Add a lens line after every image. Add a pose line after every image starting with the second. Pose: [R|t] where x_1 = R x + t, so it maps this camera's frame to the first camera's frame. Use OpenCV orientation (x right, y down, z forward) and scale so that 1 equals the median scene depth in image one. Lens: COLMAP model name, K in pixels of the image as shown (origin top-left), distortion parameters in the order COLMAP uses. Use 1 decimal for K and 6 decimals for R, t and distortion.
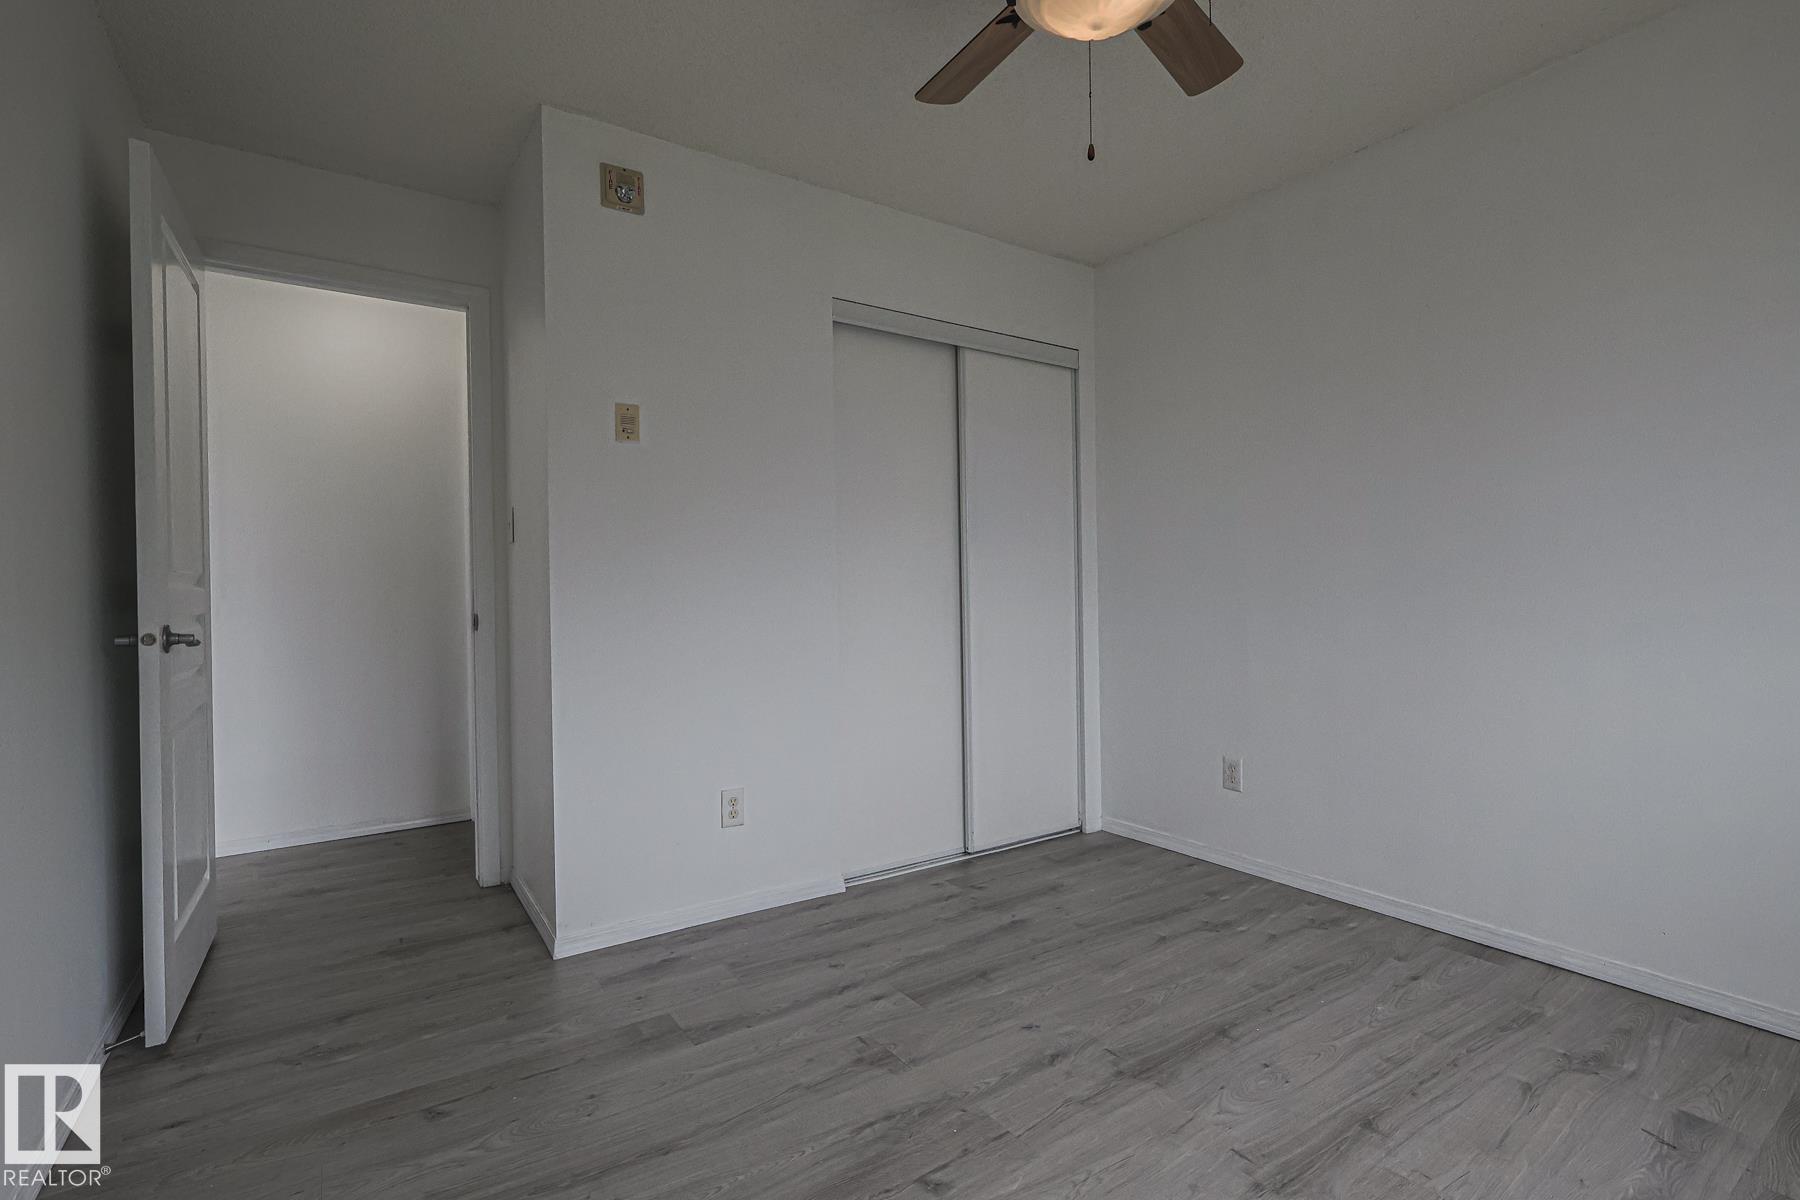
lens RADIAL K [[834.9, 0, 895.1], [0, 834.9, 590.6], [0, 0, 1]] dist [0.003366, -0.000352]
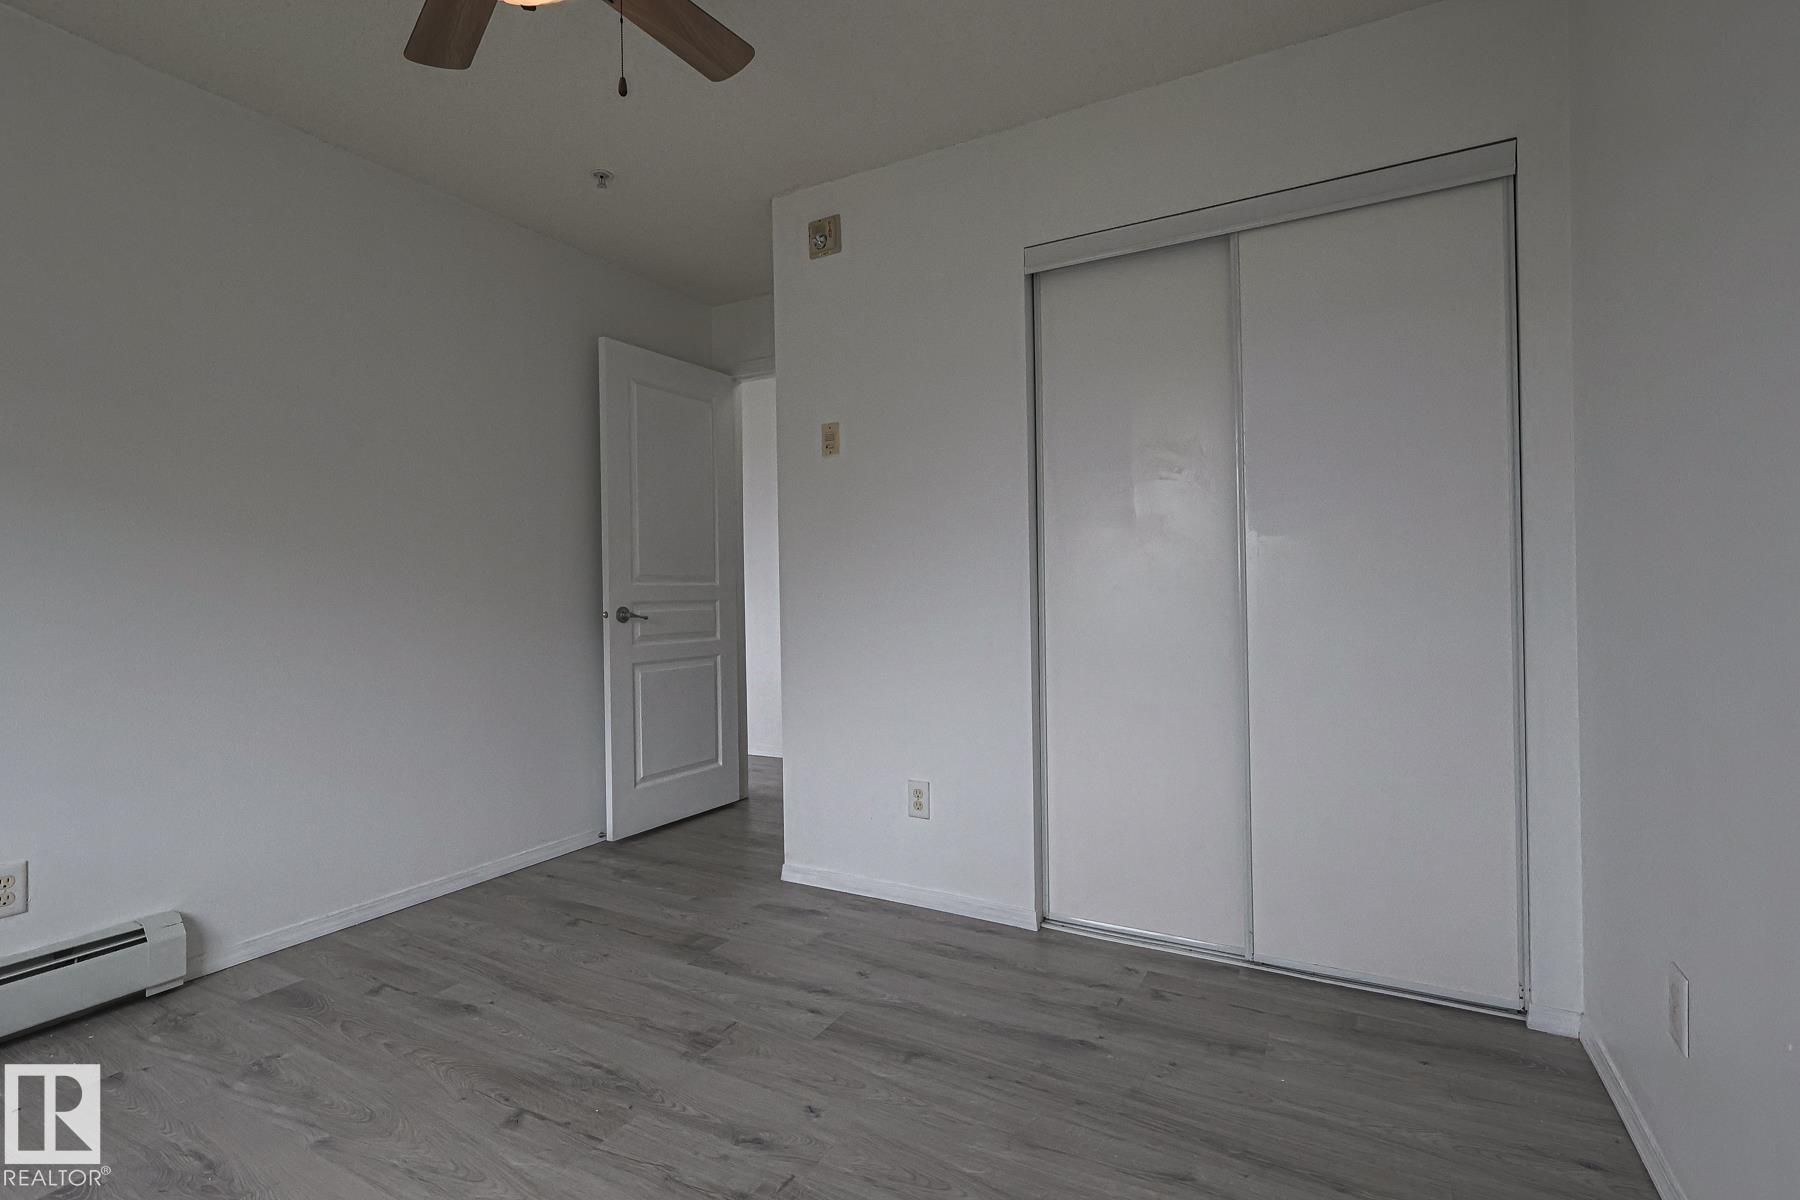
lens RADIAL K [[834.9, 0, 895.1], [0, 834.9, 590.6], [0, 0, 1]] dist [0.003366, -0.000352]
pose [[0.456193, 0.004066, -0.889871, 0.777149], [0.009751, 0.999907, 0.009568, -0.003570], [0.889827, -0.013042, 0.456111, 0.578541]]
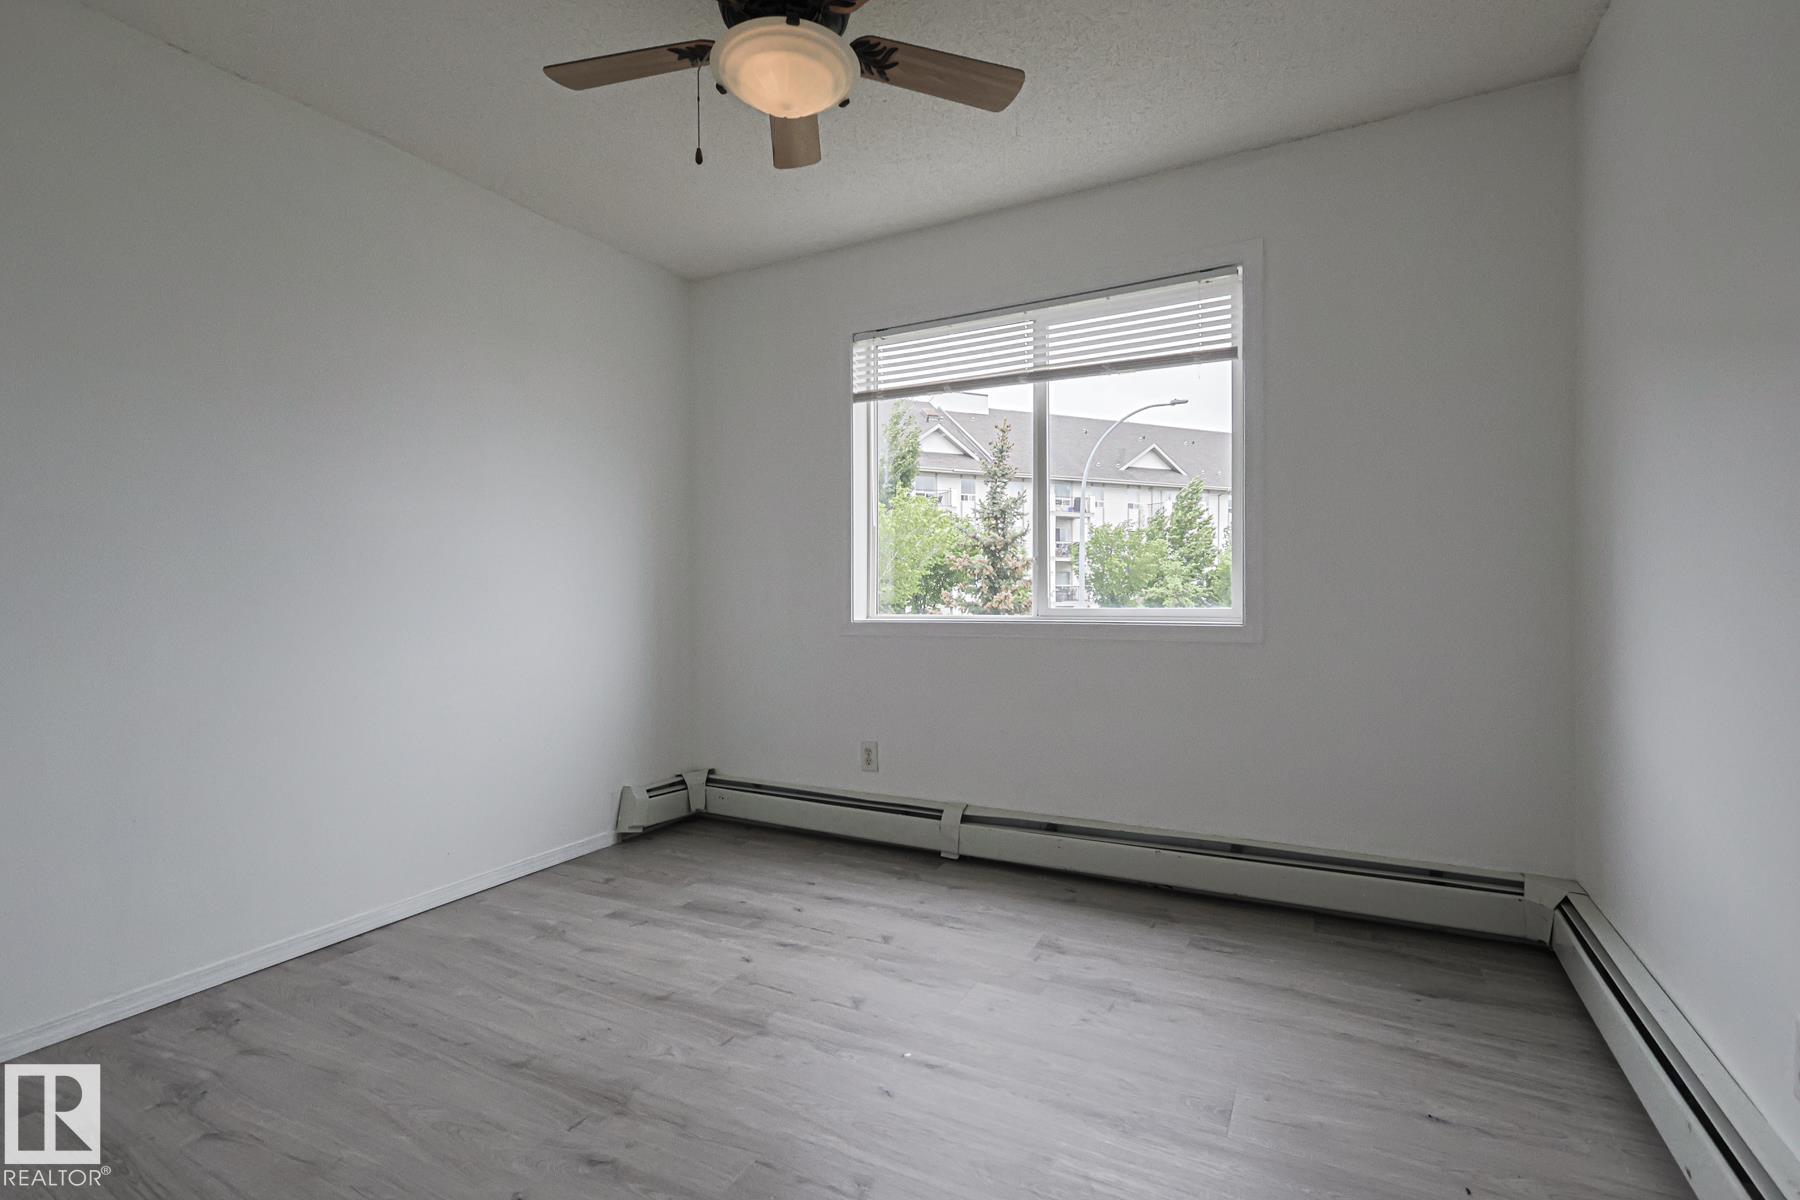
lens RADIAL K [[834.9, 0, 895.1], [0, 834.9, 590.6], [0, 0, 1]] dist [0.003366, -0.000352]
pose [[-0.472026, 0.012735, 0.881493, -0.520648], [0.011190, 0.999902, -0.008454, 0.008230], [-0.881514, 0.005874, -0.472122, 0.869827]]
